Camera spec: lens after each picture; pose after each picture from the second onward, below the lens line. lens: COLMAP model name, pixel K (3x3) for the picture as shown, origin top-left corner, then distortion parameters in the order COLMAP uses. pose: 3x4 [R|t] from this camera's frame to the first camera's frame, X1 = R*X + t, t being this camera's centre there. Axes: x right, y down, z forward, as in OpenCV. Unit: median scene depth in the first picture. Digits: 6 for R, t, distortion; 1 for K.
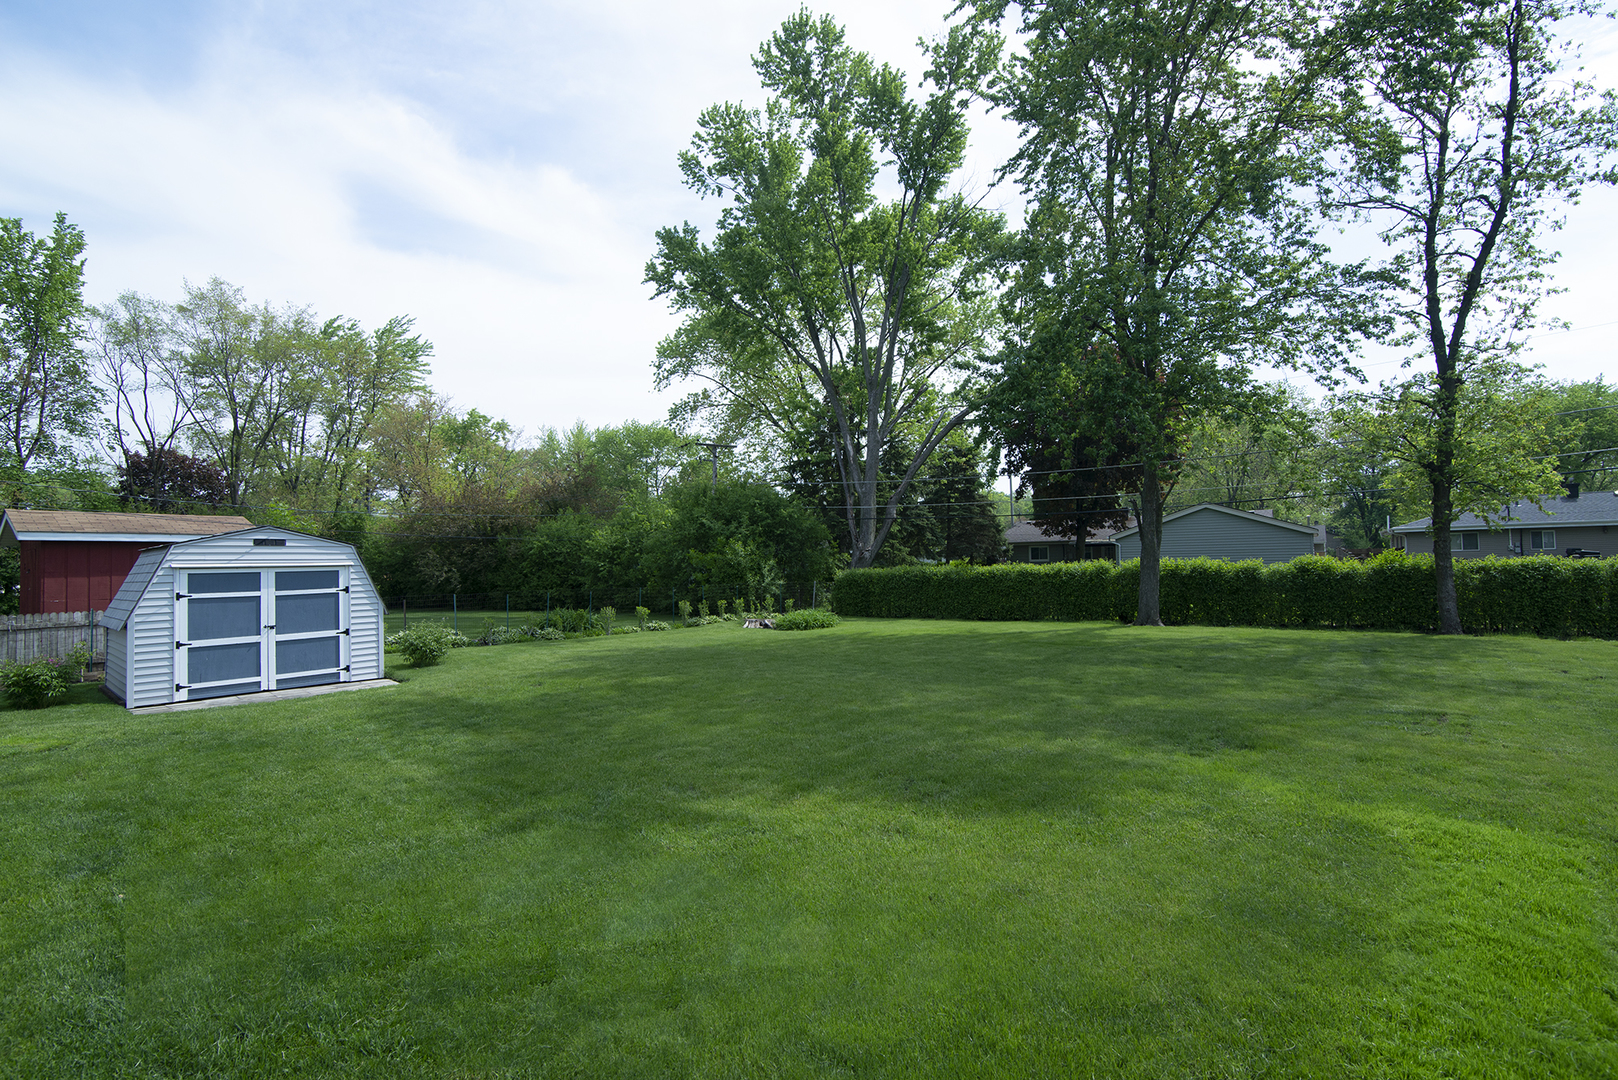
lens RADIAL K [[741.7, 0, 810.8], [0, 741.7, 537.1], [0, 0, 1]] dist [-0.017555, -0.000304]
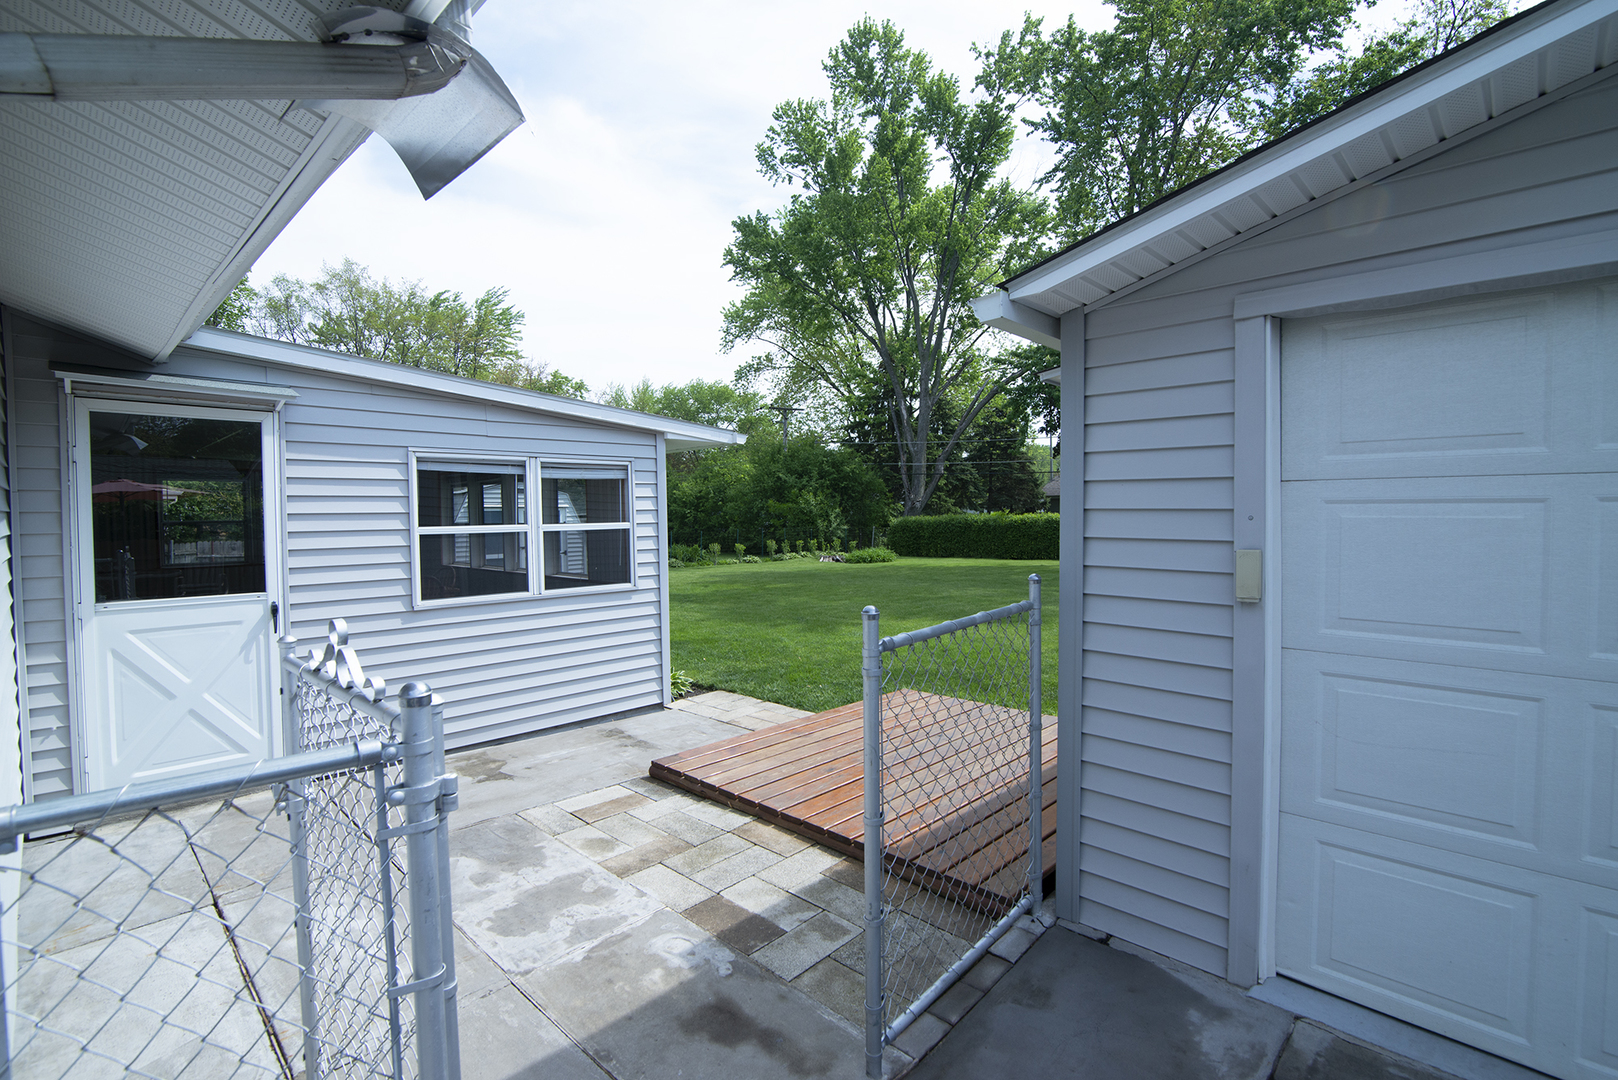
lens RADIAL K [[741.7, 0, 808.7], [0, 741.7, 537.1], [0, 0, 1]] dist [-0.017555, -0.000304]
pose [[0.998186, 0.011418, -0.059121, -0.023951], [-0.007558, 0.997850, 0.065102, -0.000318], [0.059738, -0.064538, 0.996126, -0.163406]]
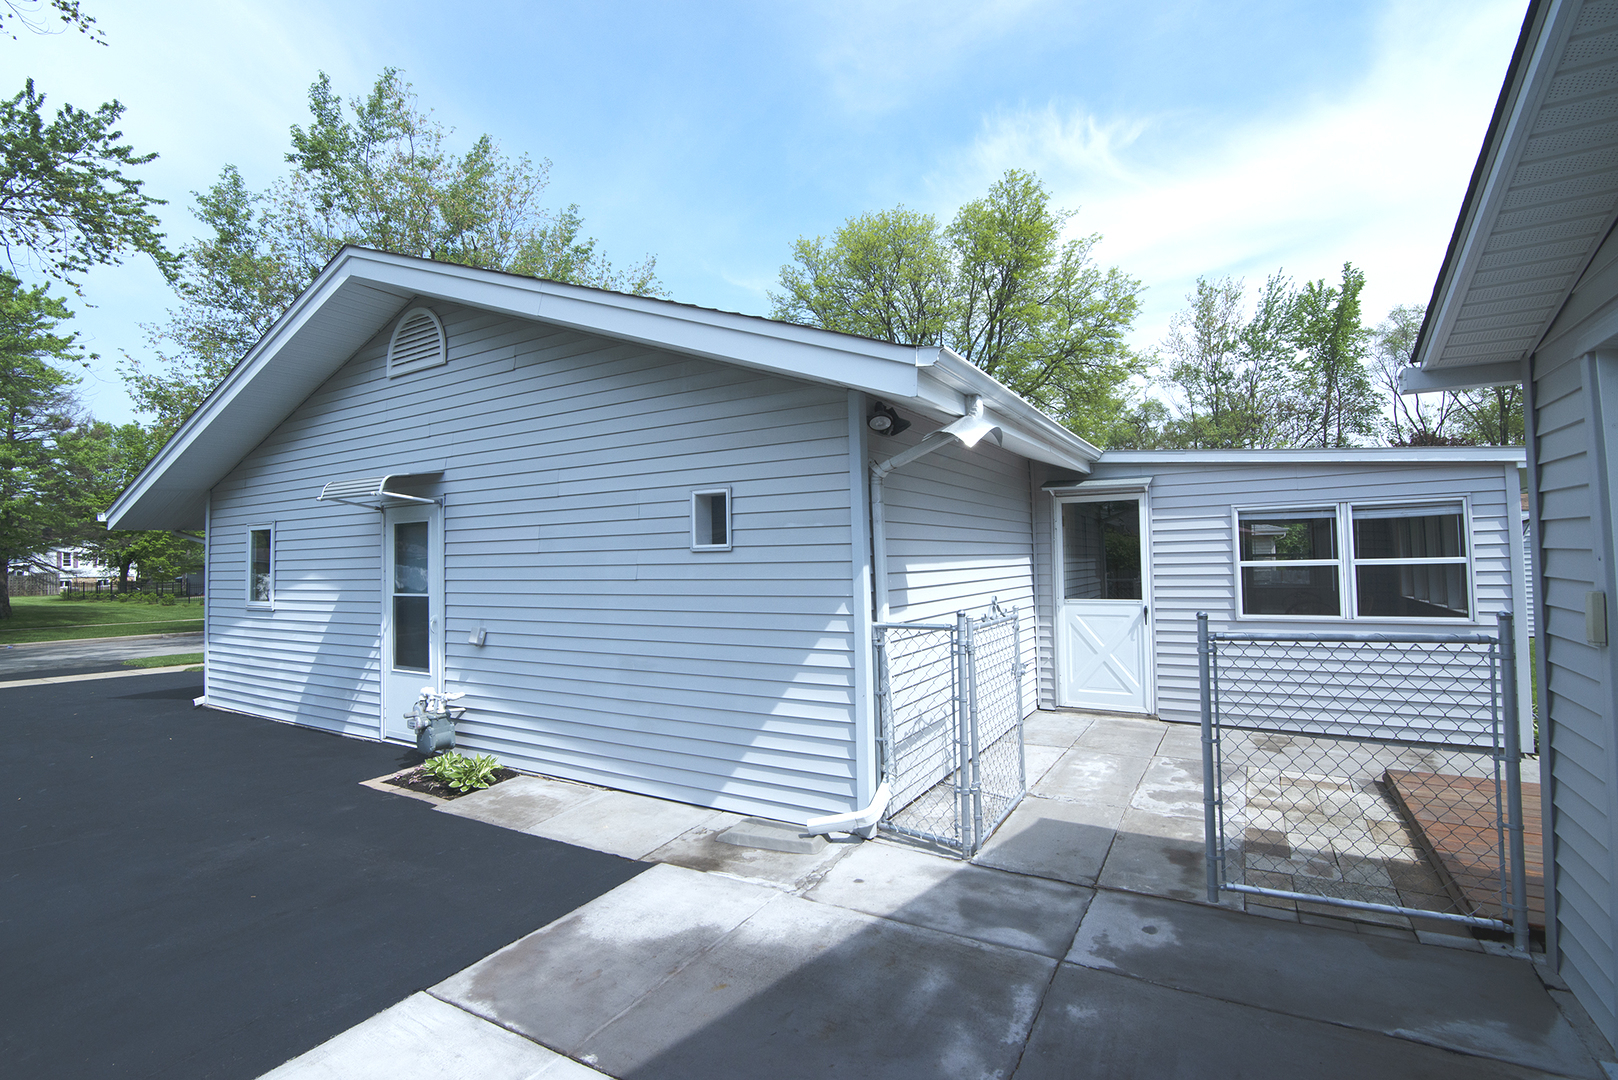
lens RADIAL K [[741.7, 0, 807.4], [0, 741.7, 541.4], [0, 0, 1]] dist [-0.017555, -0.000304]
pose [[0.171064, -0.009282, -0.985216, 0.069038], [0.048184, 0.998838, -0.001044, -0.003152], [0.984081, -0.047294, 0.171313, -0.174468]]
